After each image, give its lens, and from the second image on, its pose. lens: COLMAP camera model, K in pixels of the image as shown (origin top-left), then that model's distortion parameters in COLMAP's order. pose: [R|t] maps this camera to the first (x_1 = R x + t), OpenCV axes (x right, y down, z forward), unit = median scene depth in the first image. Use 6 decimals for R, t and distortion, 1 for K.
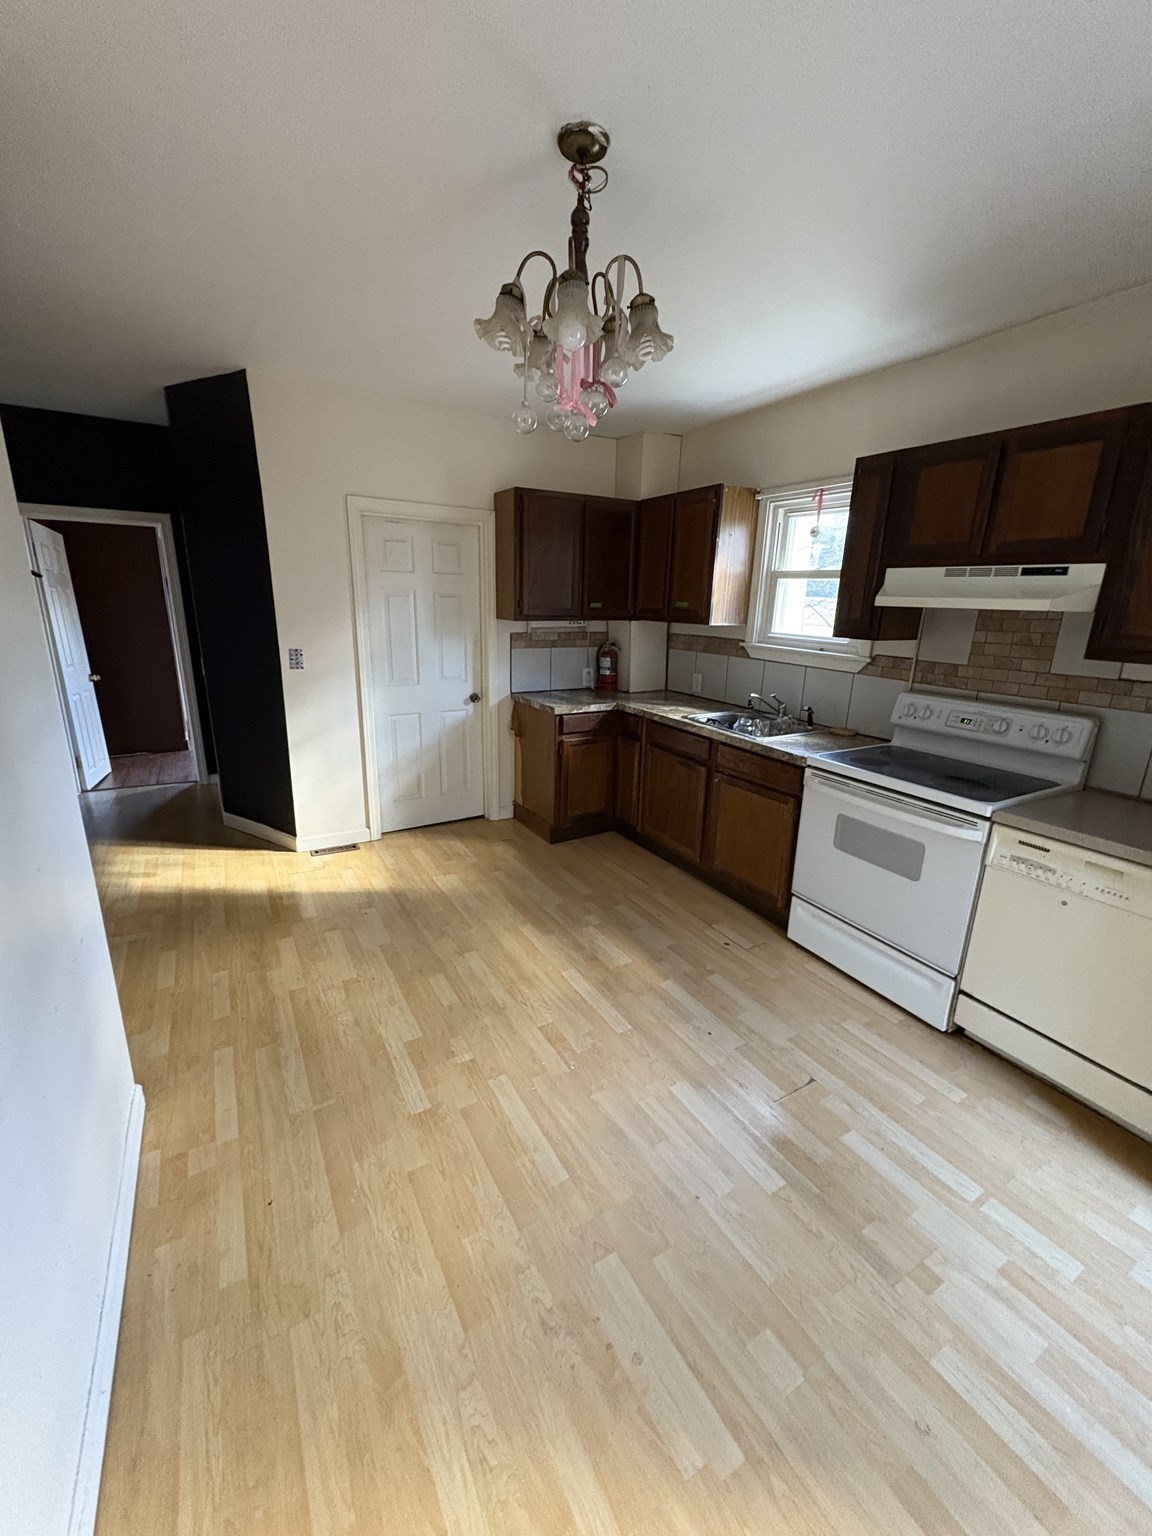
lens RADIAL K [[609.3, 0, 578.4], [0, 609.3, 771.3], [0, 0, 1]] dist [0.000280, -0.000100]
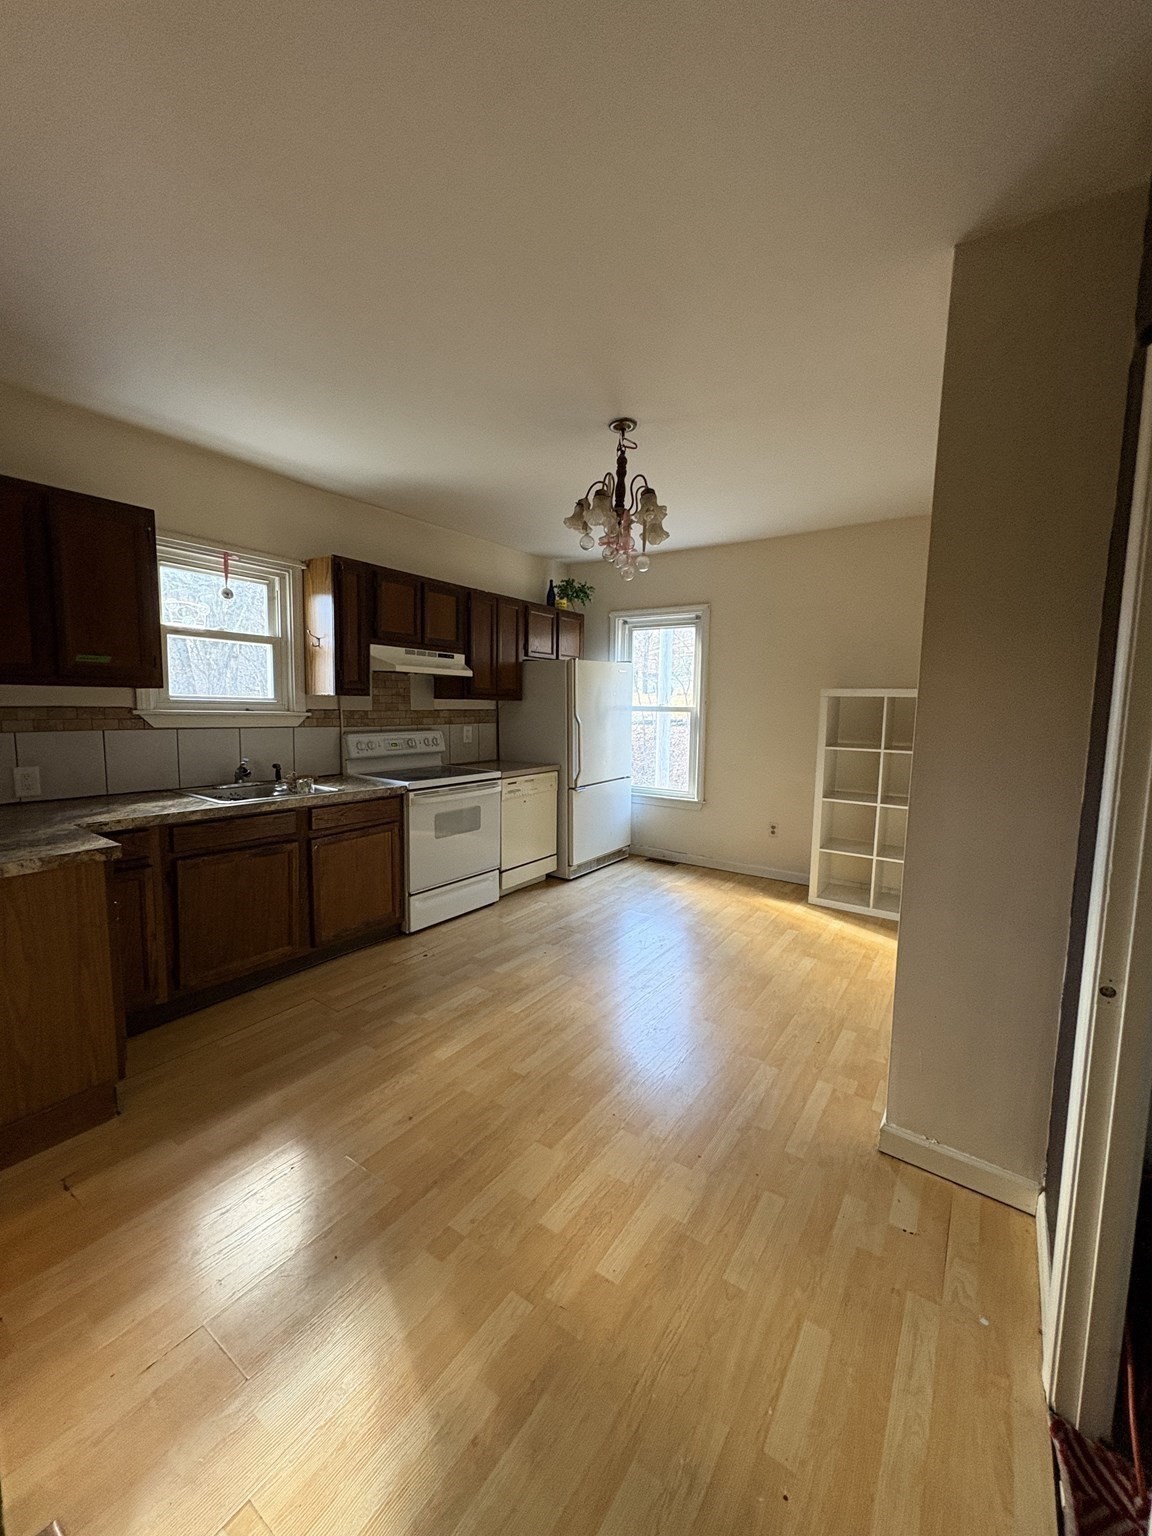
lens RADIAL K [[609.3, 0, 579.8], [0, 609.3, 770.0], [0, 0, 1]] dist [0.000280, -0.000100]
pose [[-0.423921, -0.132793, 0.895912, -0.972521], [0.218584, 0.944952, 0.243489, -0.299074], [-0.878927, 0.299053, -0.371558, 1.191146]]
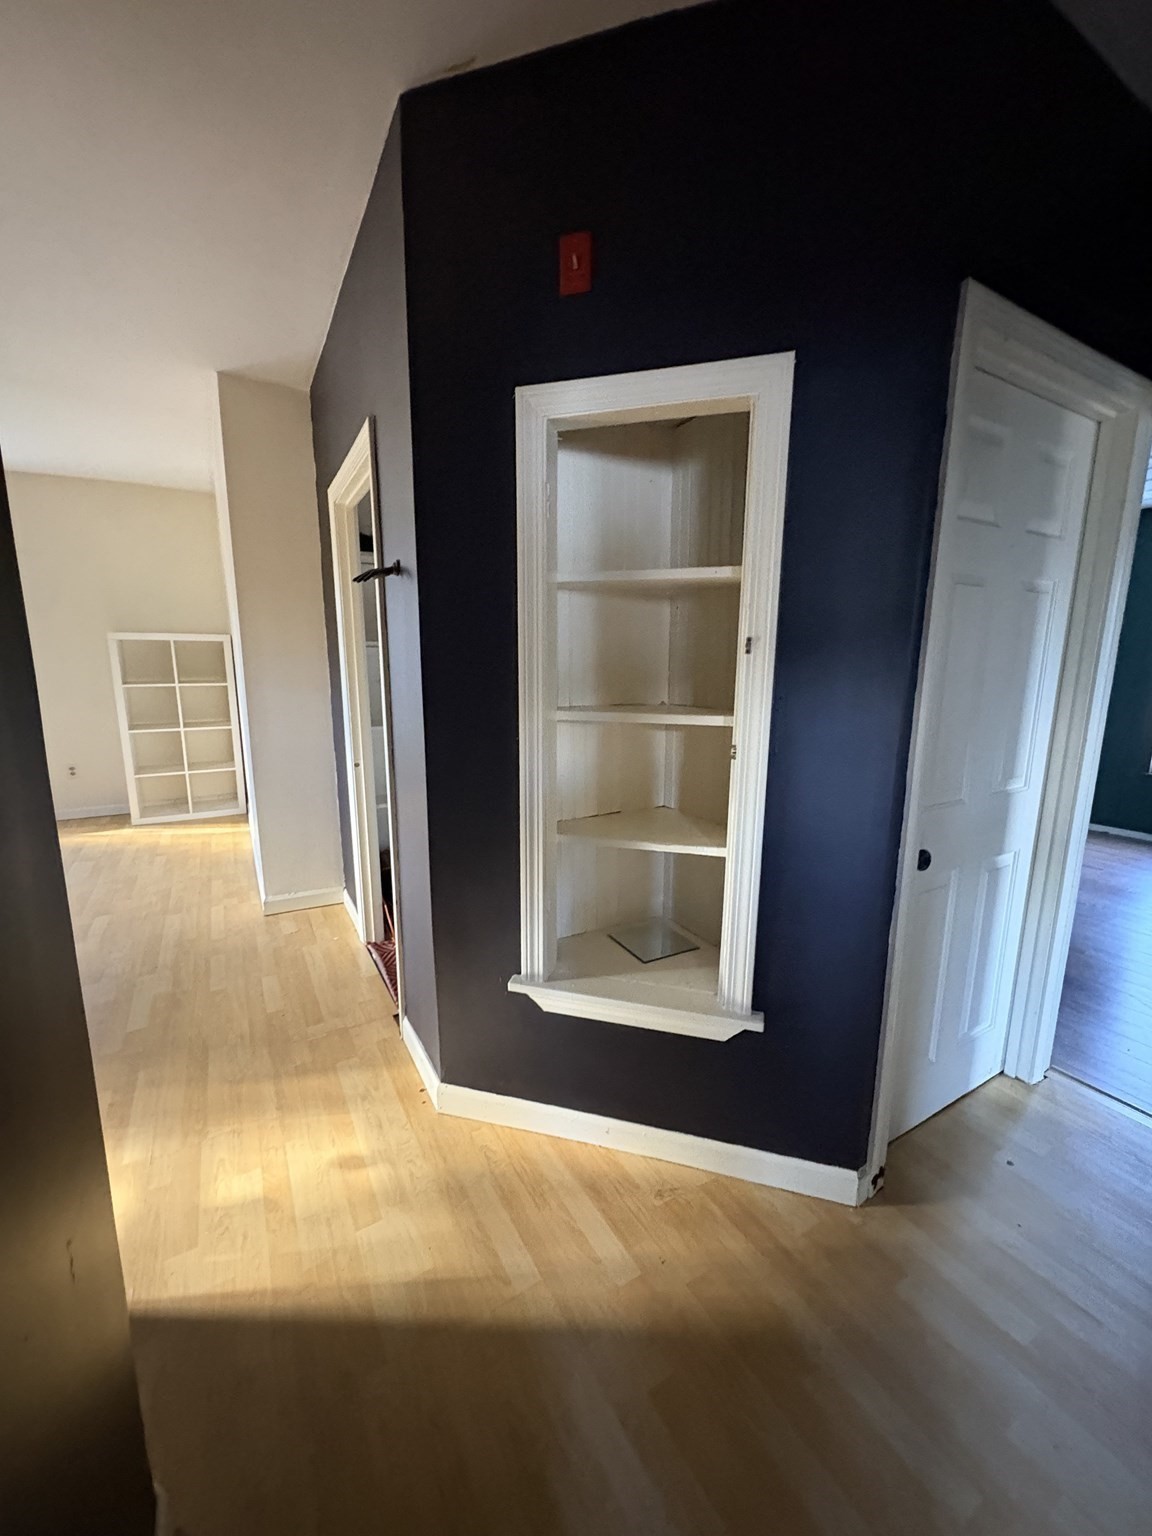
lens RADIAL K [[609.3, 0, 584.8], [0, 609.3, 765.0], [0, 0, 1]] dist [0.000280, -0.000100]
pose [[-0.999488, -0.030572, -0.009482, -1.160391], [-0.031602, 0.895389, 0.444162, -0.456738], [-0.005089, 0.444234, -0.895896, 1.717525]]
